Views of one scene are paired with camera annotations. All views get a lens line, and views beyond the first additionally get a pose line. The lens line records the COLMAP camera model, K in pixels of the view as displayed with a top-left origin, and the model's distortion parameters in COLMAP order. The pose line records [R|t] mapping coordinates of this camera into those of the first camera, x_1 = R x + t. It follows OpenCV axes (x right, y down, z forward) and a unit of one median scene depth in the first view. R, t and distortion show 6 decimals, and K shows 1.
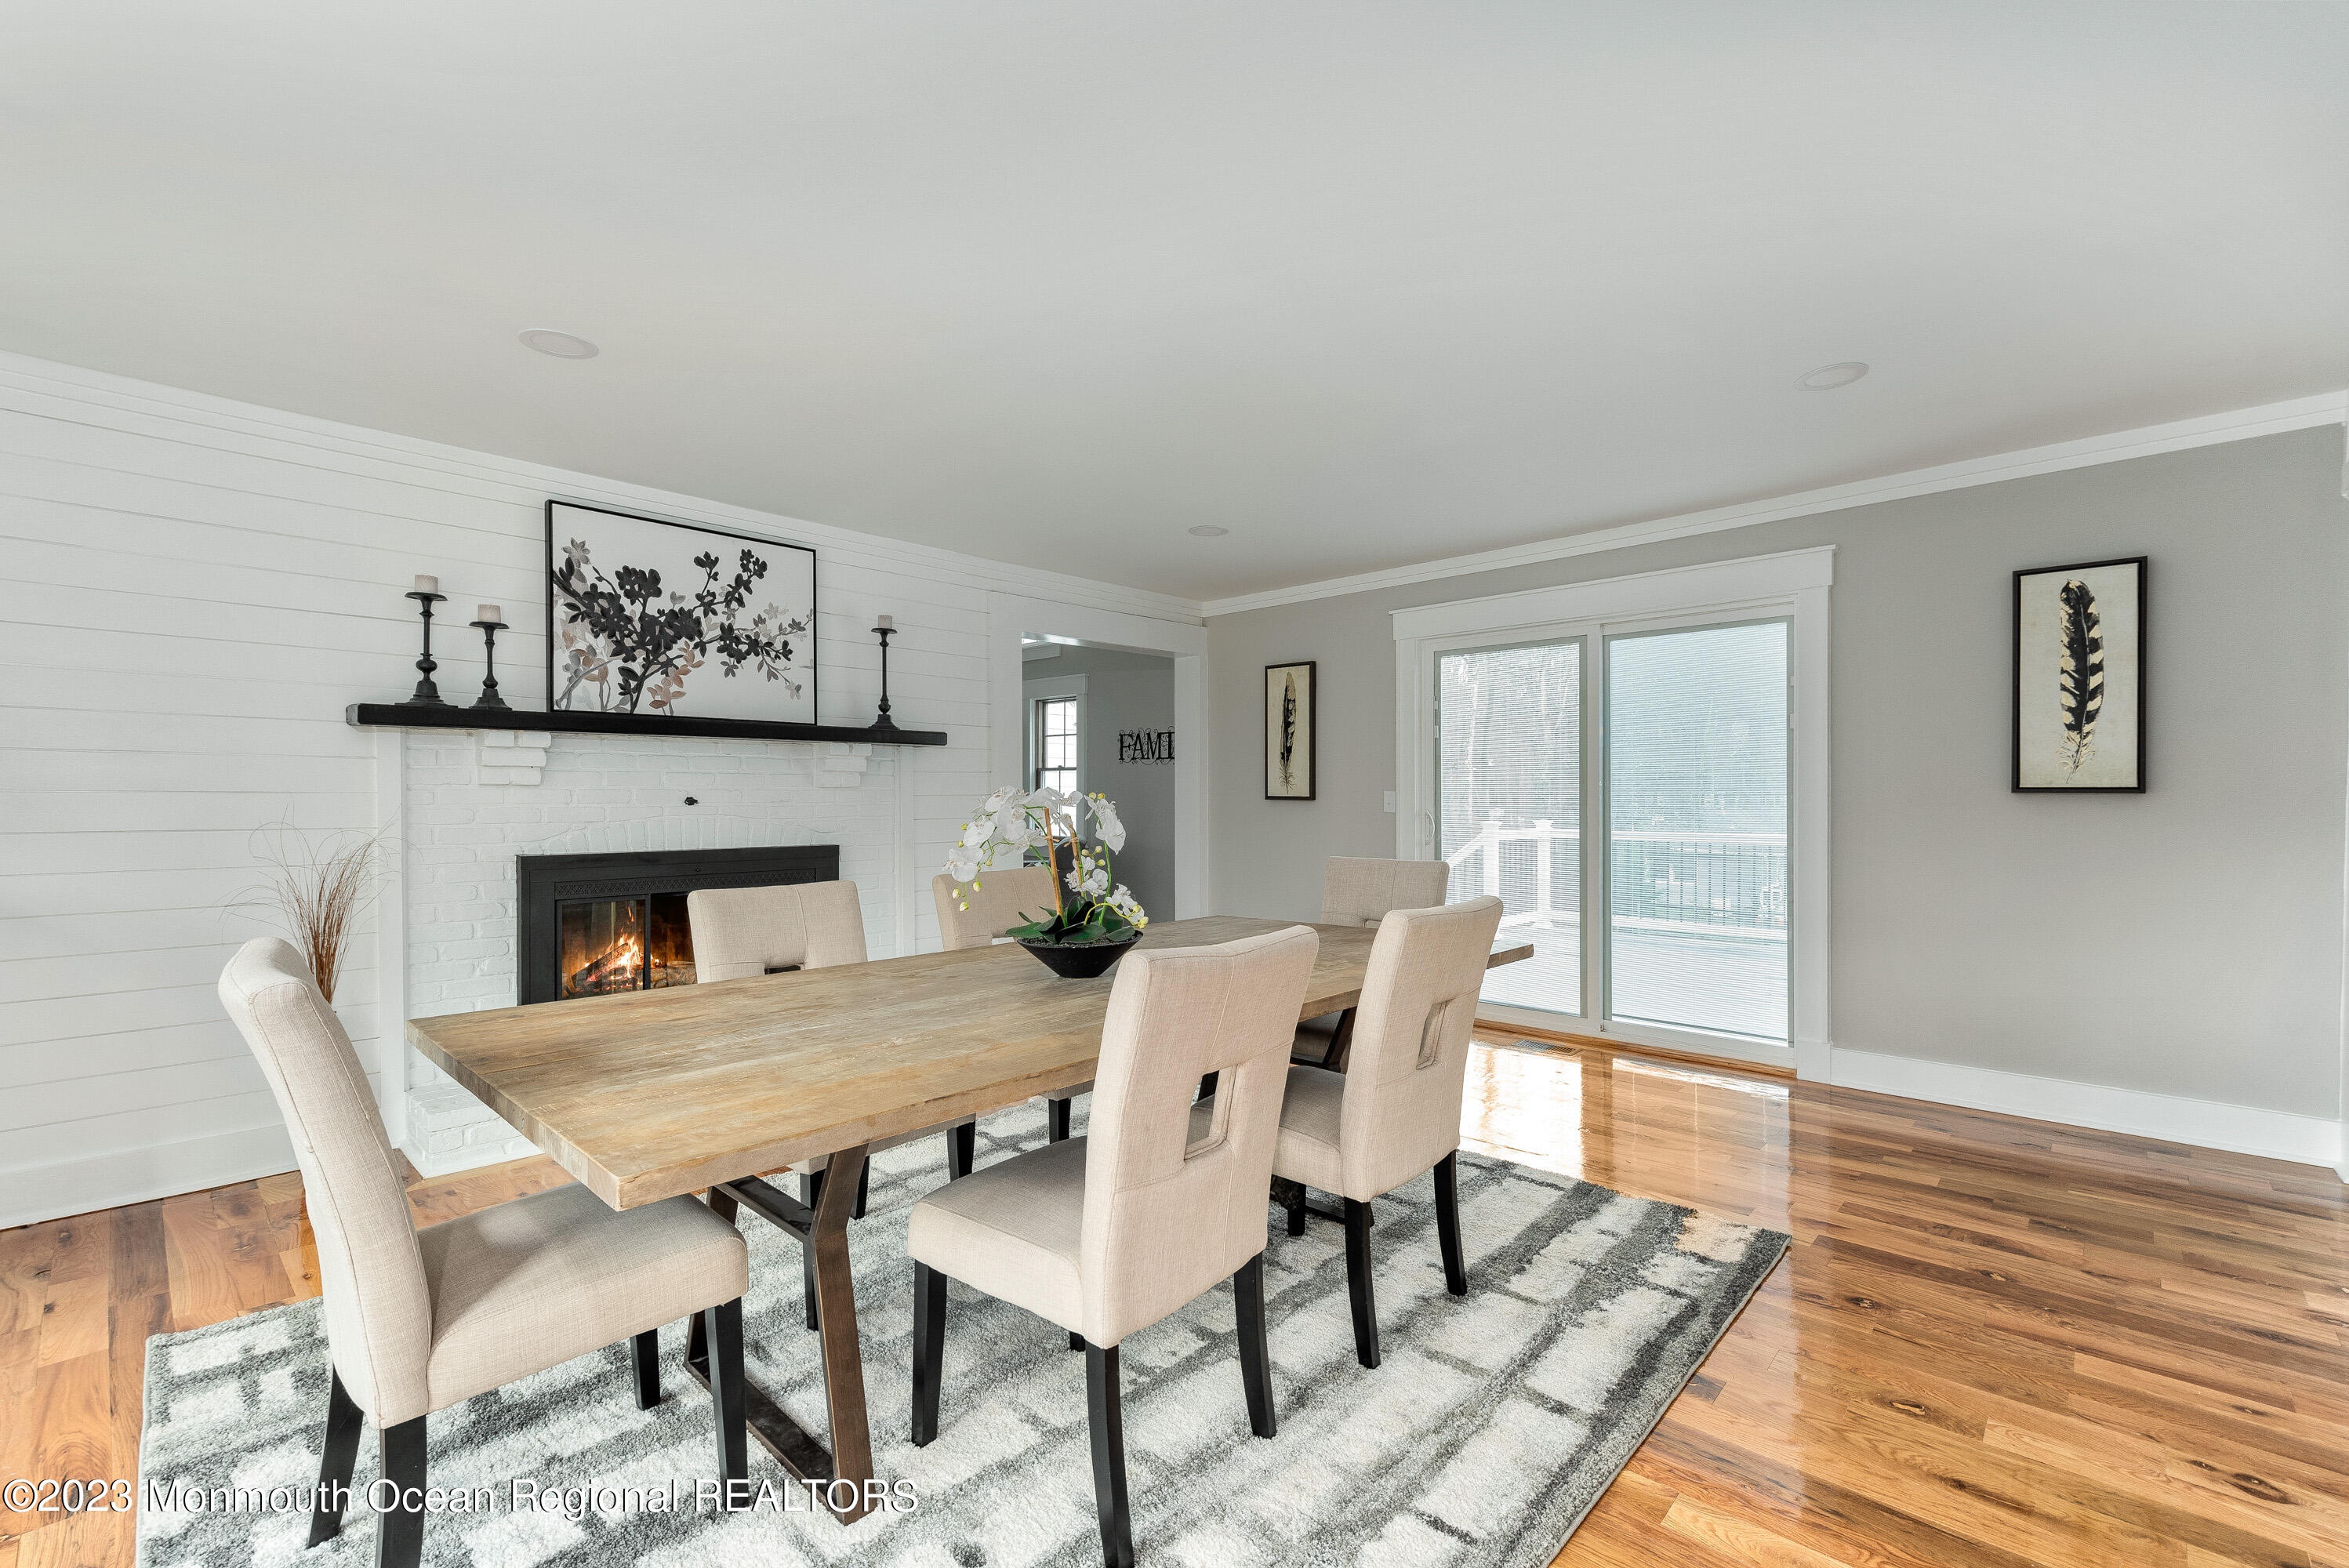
lens RADIAL K [[996.8, 0, 1175.3], [0, 996.8, 790.6], [0, 0, 1]] dist [0.014095, 0.000003]
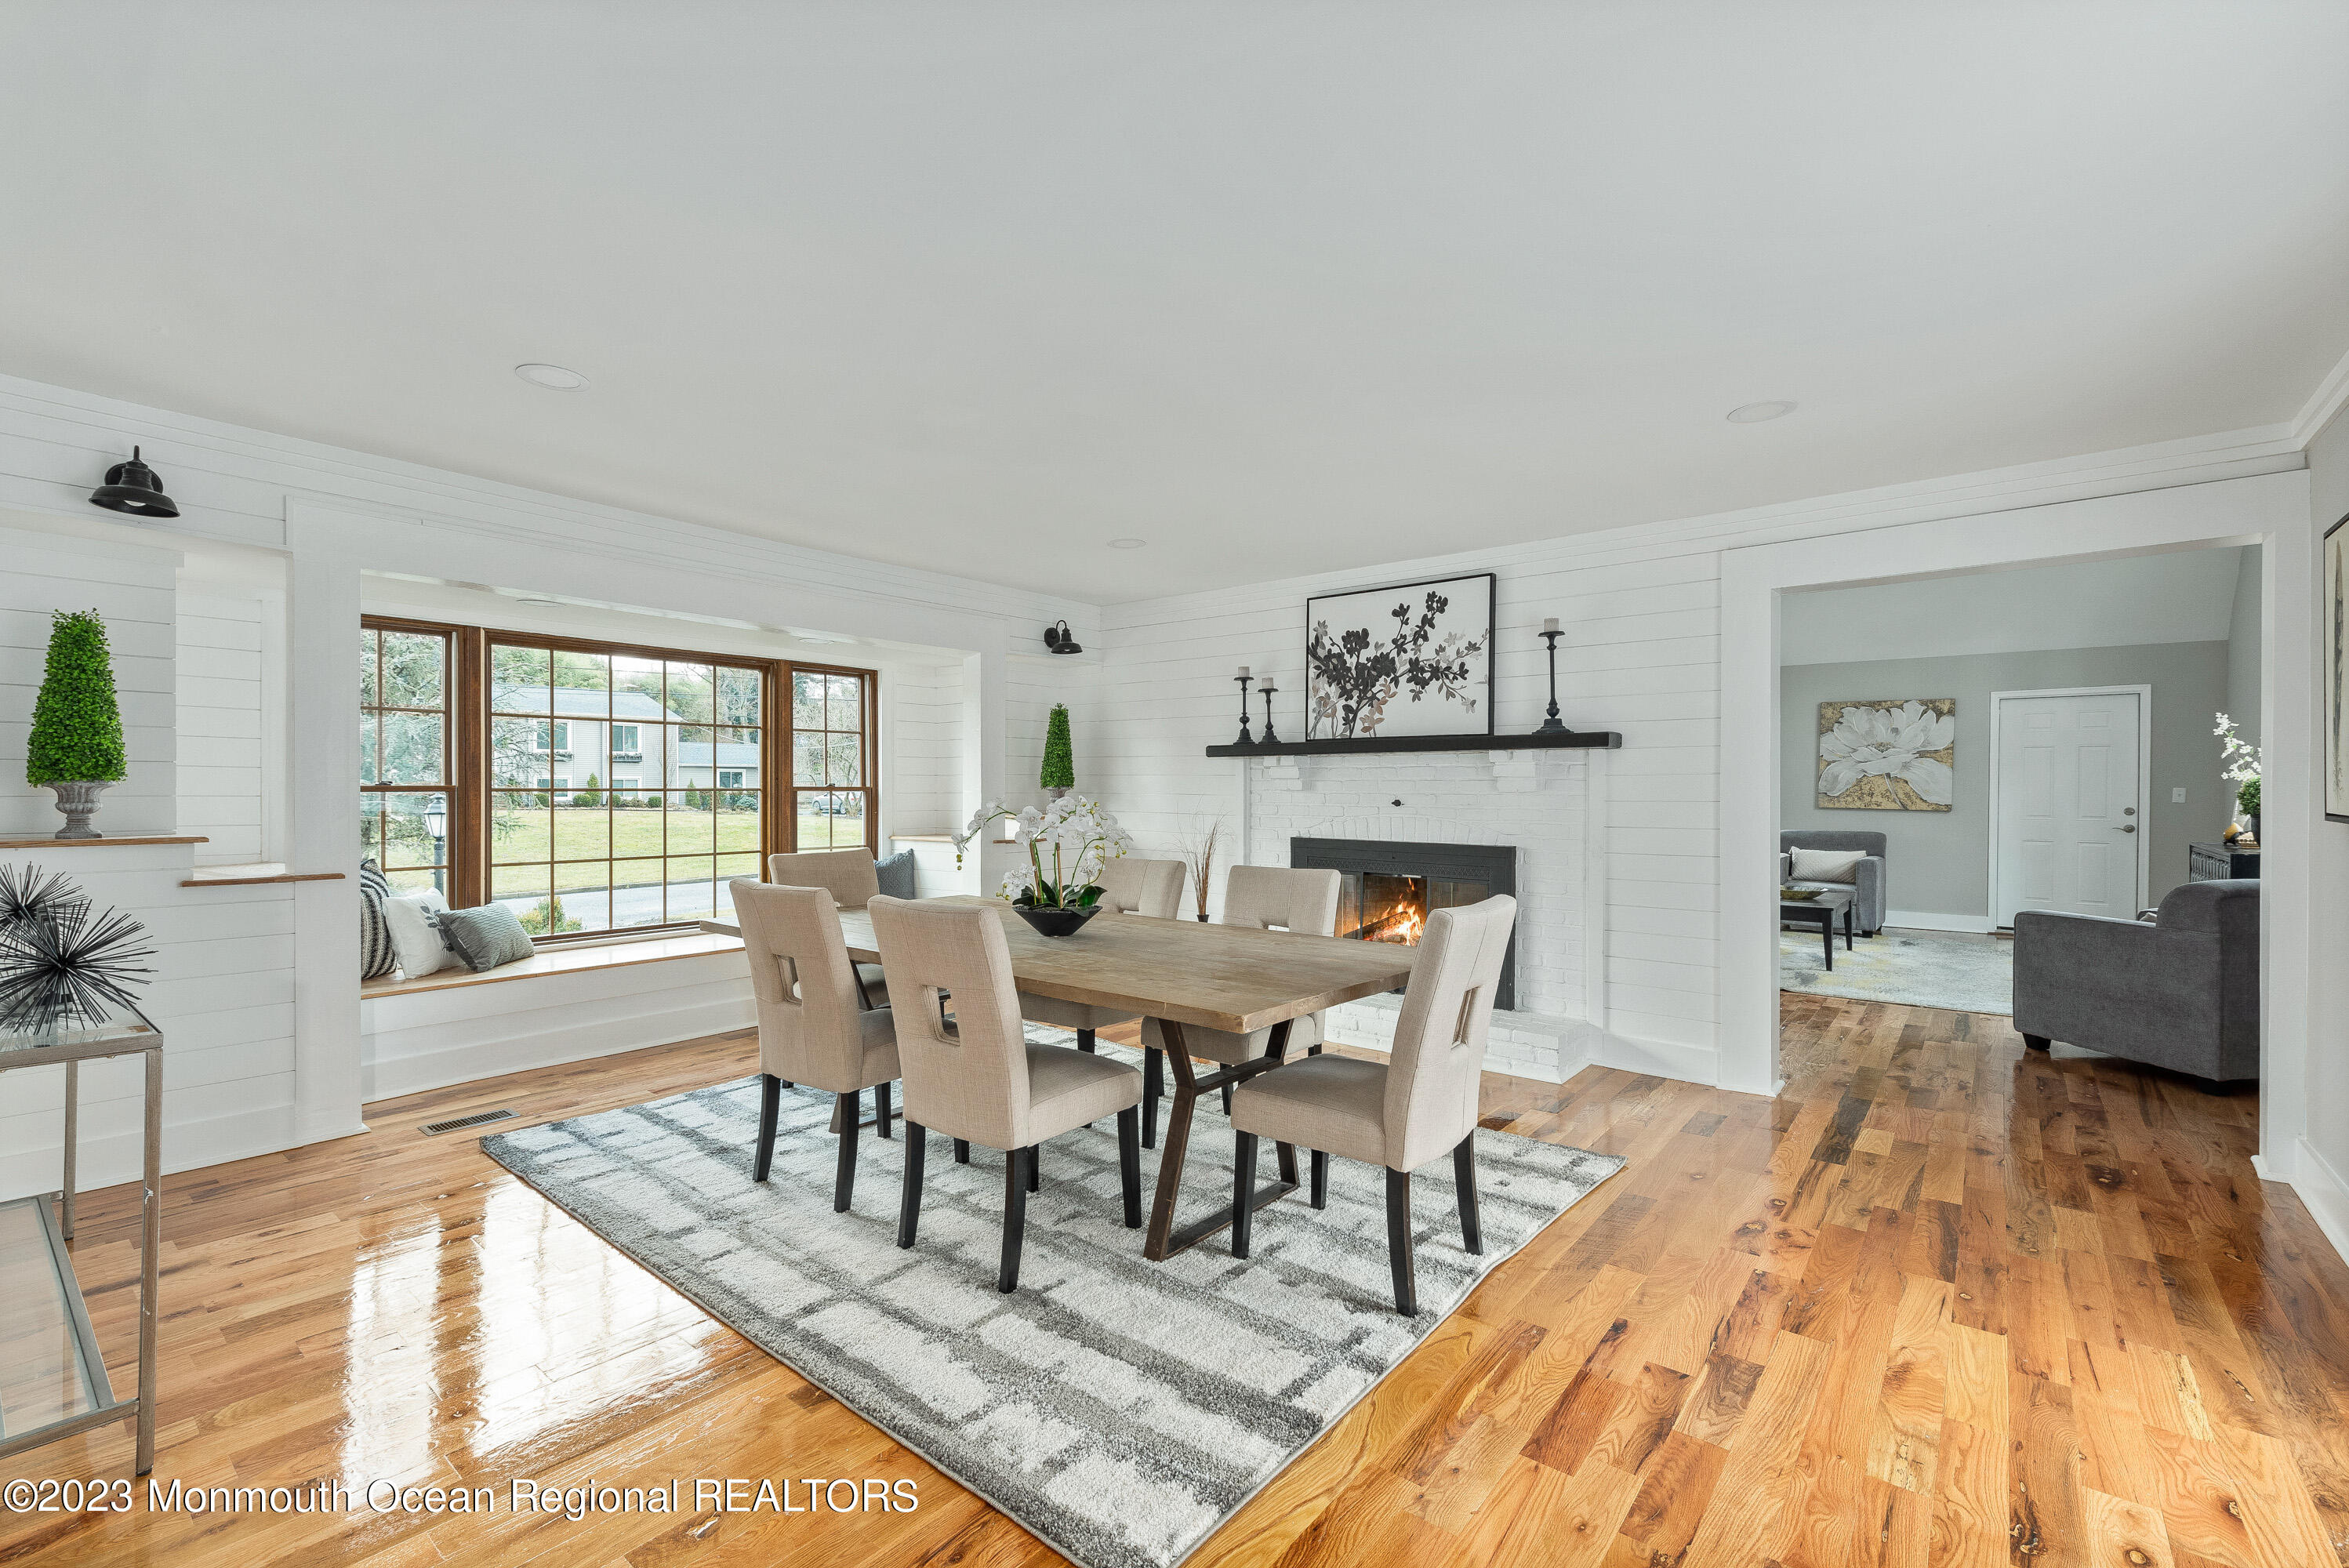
lens RADIAL K [[996.8, 0, 1176.4], [0, 996.8, 790.1], [0, 0, 1]] dist [0.014095, 0.000003]
pose [[0.078301, 0.002410, -0.996927, 0.781127], [-0.000791, 0.999997, 0.002355, -0.008797], [0.996929, 0.000605, 0.078302, 0.647078]]
